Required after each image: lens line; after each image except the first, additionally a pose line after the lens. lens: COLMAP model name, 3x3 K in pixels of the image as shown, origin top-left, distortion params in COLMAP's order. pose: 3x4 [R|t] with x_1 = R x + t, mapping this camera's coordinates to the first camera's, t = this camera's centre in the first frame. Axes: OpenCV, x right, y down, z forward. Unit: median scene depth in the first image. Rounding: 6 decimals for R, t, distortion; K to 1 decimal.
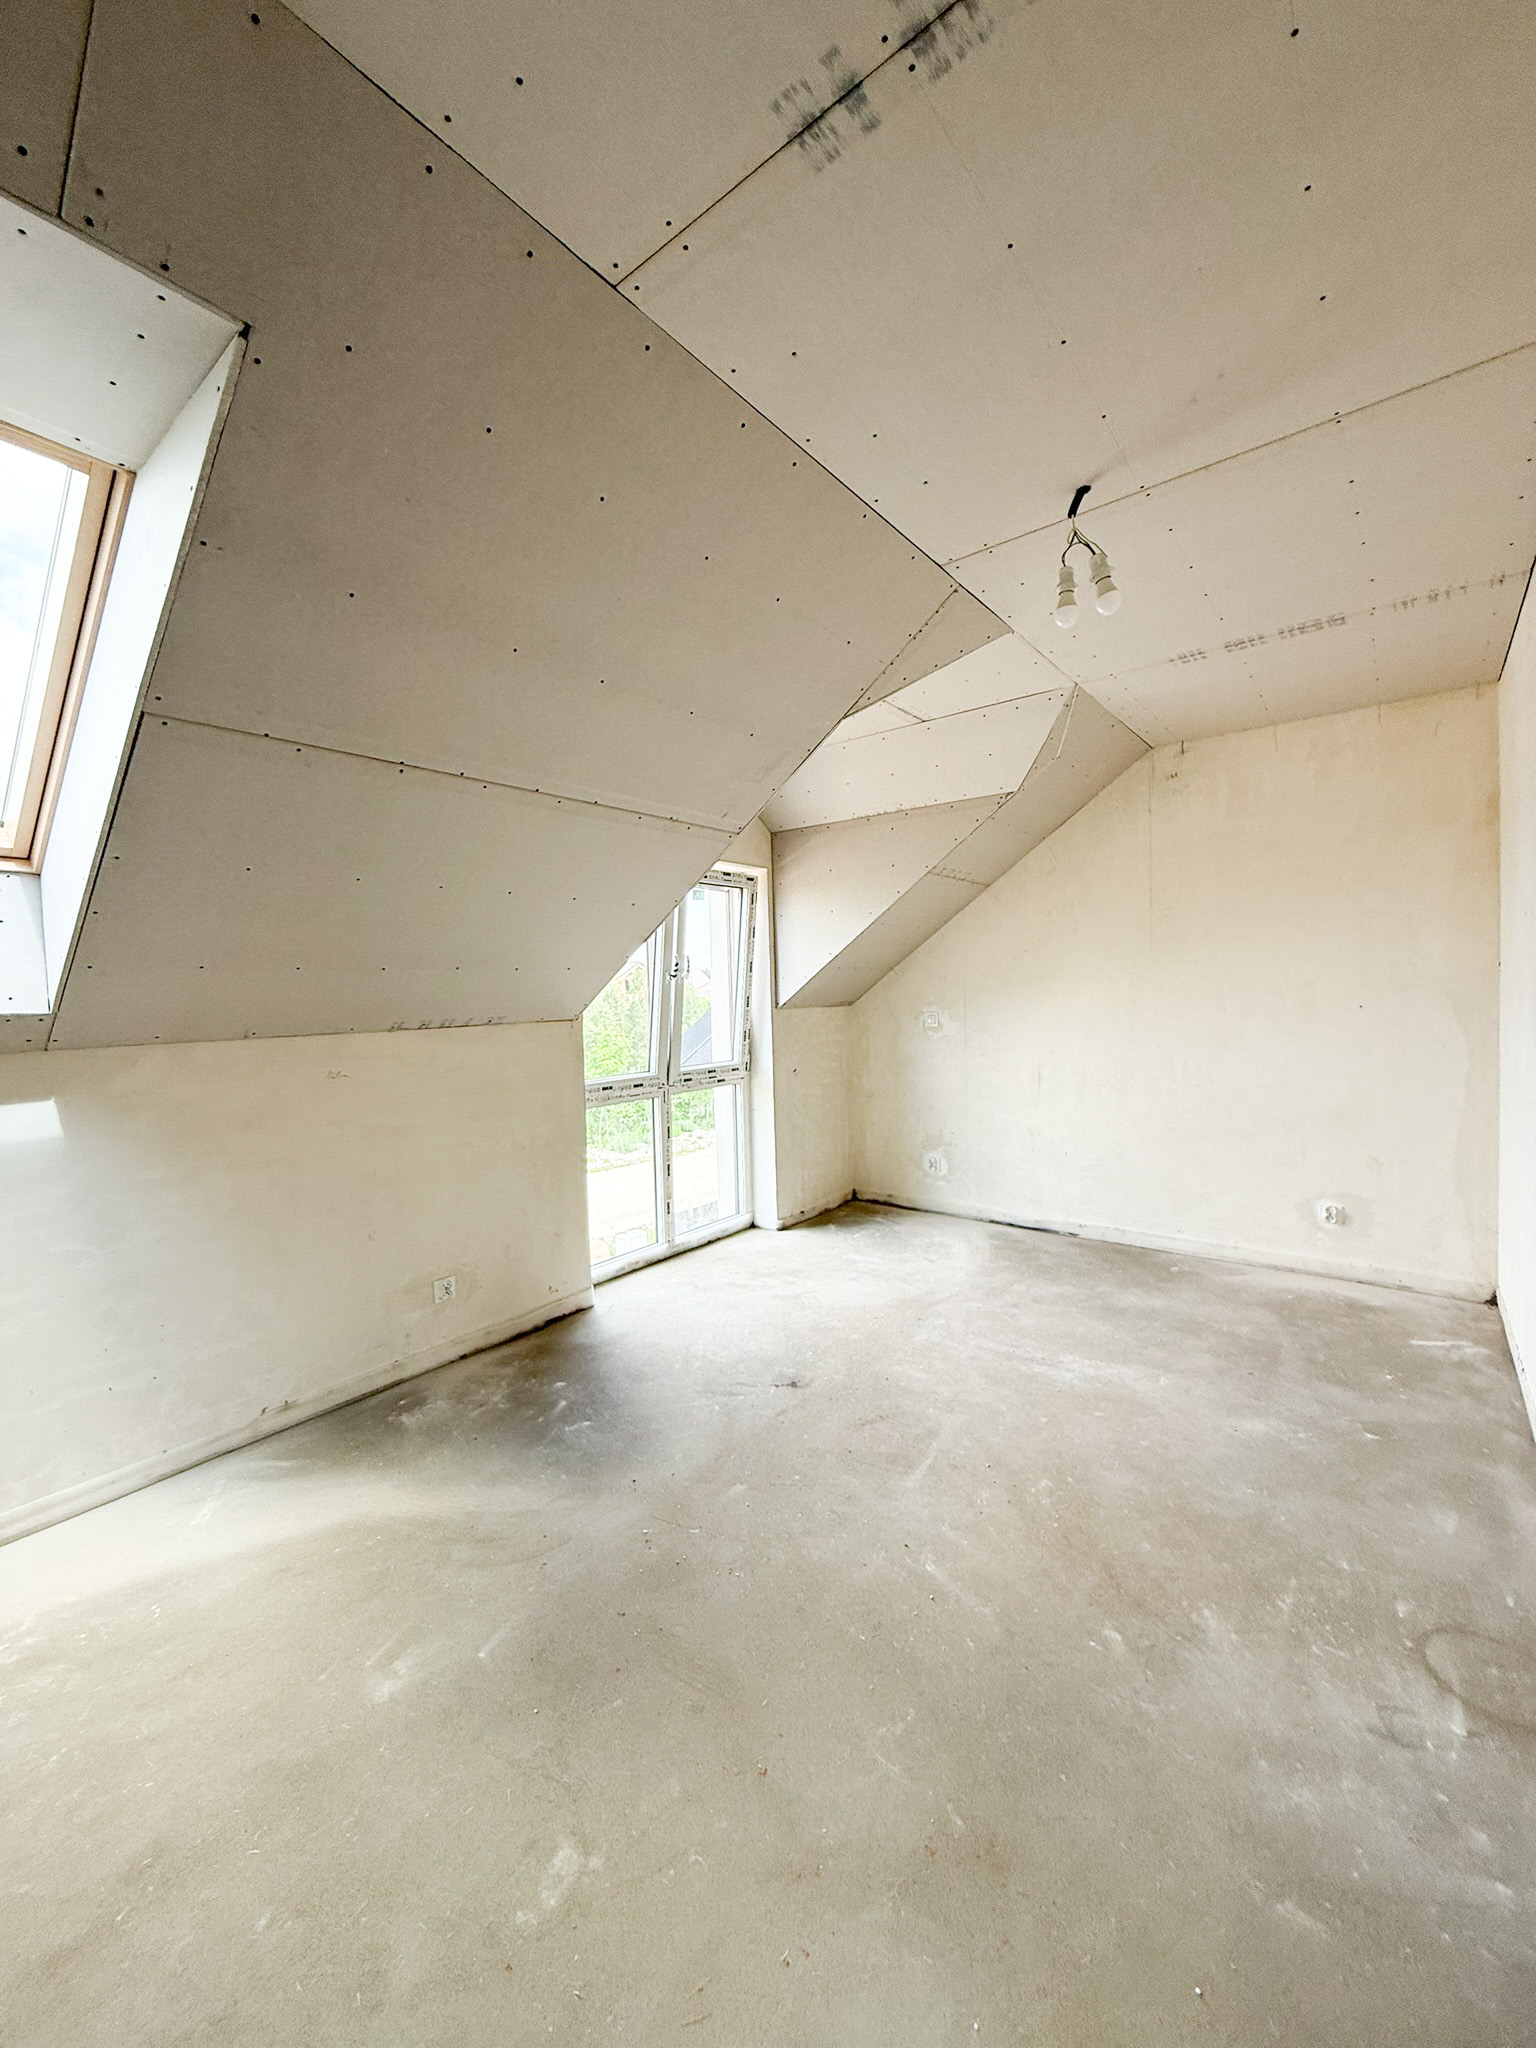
lens RADIAL K [[815.8, 0, 780.4], [0, 815.8, 1024.0], [0, 0, 1]] dist [-0.001034, 0.000631]
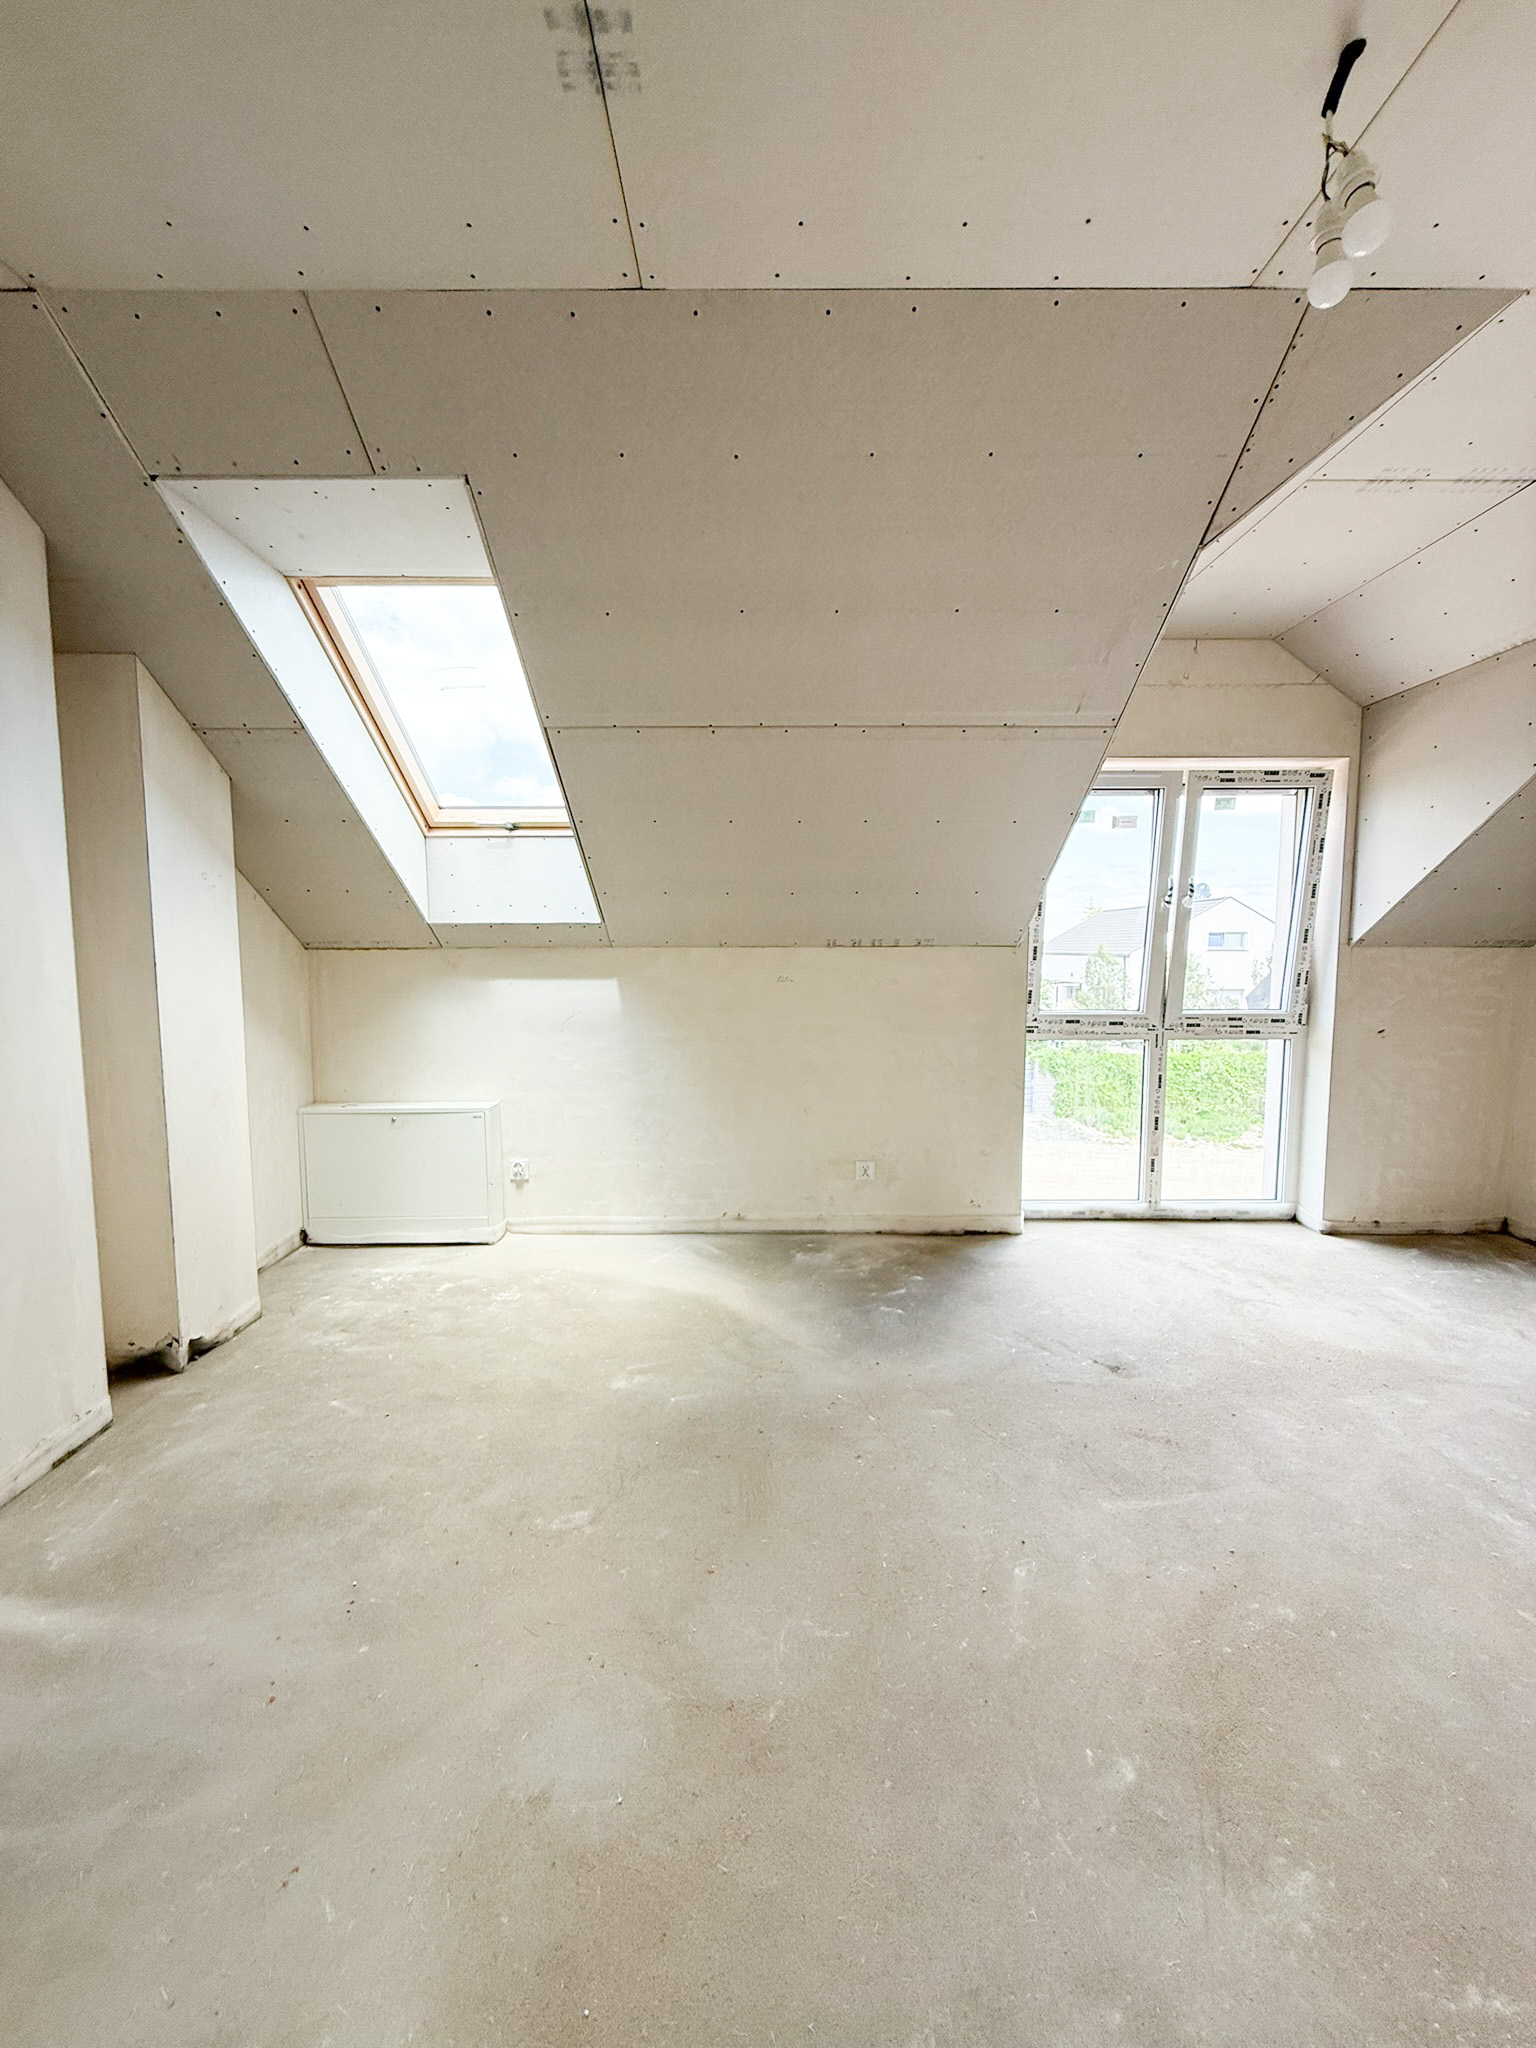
lens RADIAL K [[815.8, 0, 764.7], [0, 815.8, 1024.6], [0, 0, 1]] dist [-0.001034, 0.000631]
pose [[0.614568, 0.102040, -0.782236, 0.413322], [-0.047881, 0.994596, 0.092123, 0.015903], [0.787409, -0.019161, 0.616133, 0.174802]]
